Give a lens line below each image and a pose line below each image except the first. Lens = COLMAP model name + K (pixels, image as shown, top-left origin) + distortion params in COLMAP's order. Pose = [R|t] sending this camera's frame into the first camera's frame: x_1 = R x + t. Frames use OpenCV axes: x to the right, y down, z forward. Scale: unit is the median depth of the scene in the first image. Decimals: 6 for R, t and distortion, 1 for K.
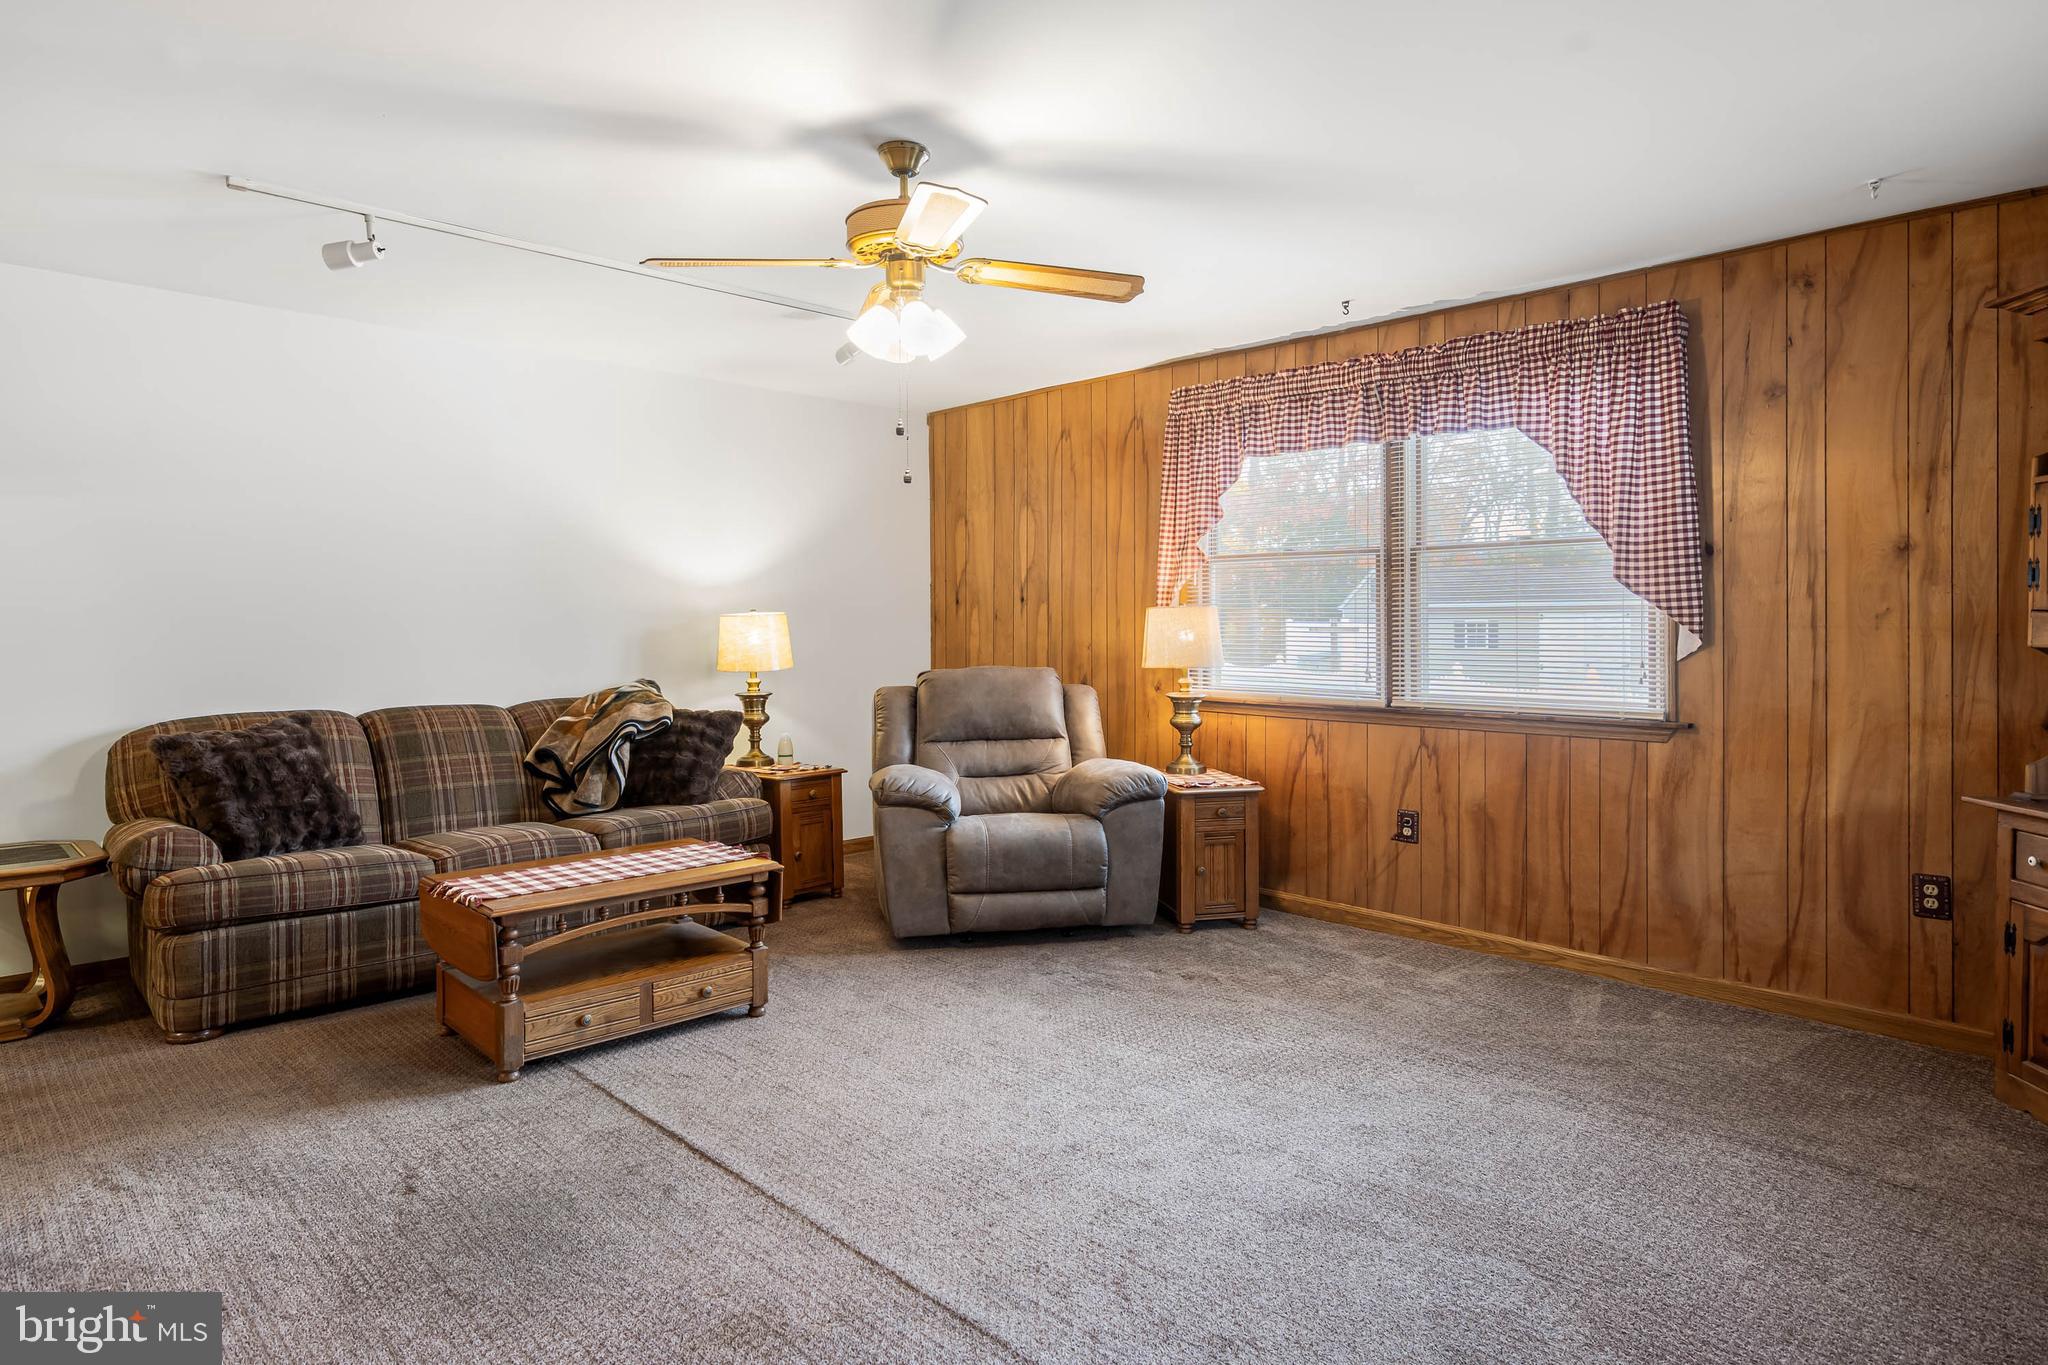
lens RADIAL K [[1174.5, 0, 1022.3], [0, 1174.5, 628.2], [0, 0, 1]] dist [0.002977, 0.000868]
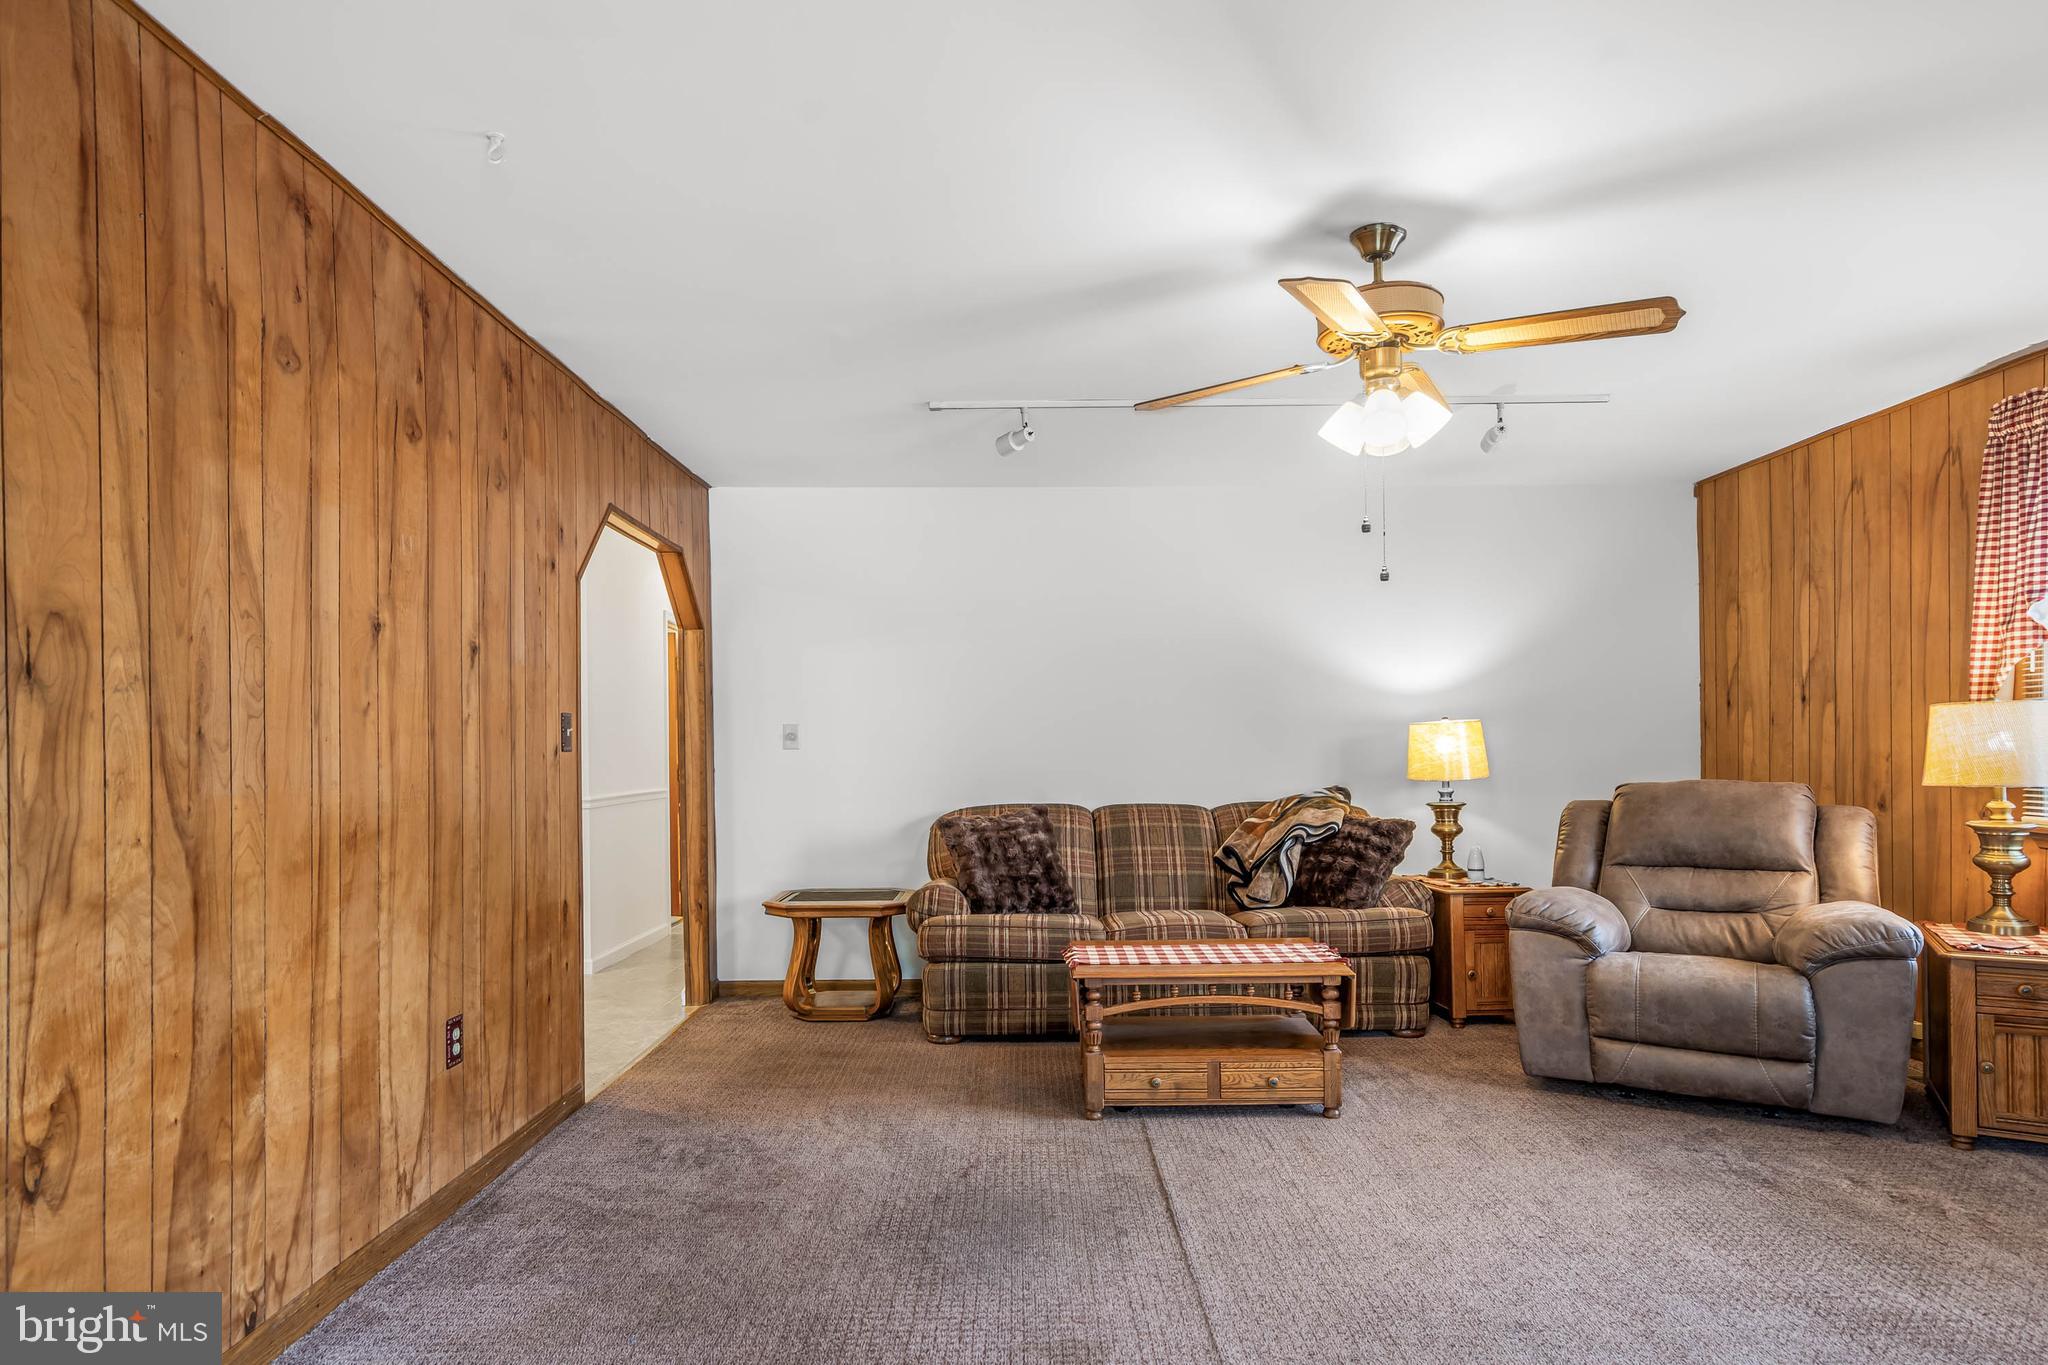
lens RADIAL K [[1176.9, 0, 1026.2], [0, 1176.9, 743.8], [0, 0, 1]] dist [0.003945, 0.001152]
pose [[0.724019, -0.002220, -0.689777, 0.234635], [0.004103, 0.999991, 0.001088, 0.004579], [0.689768, -0.003617, 0.724021, 0.069993]]
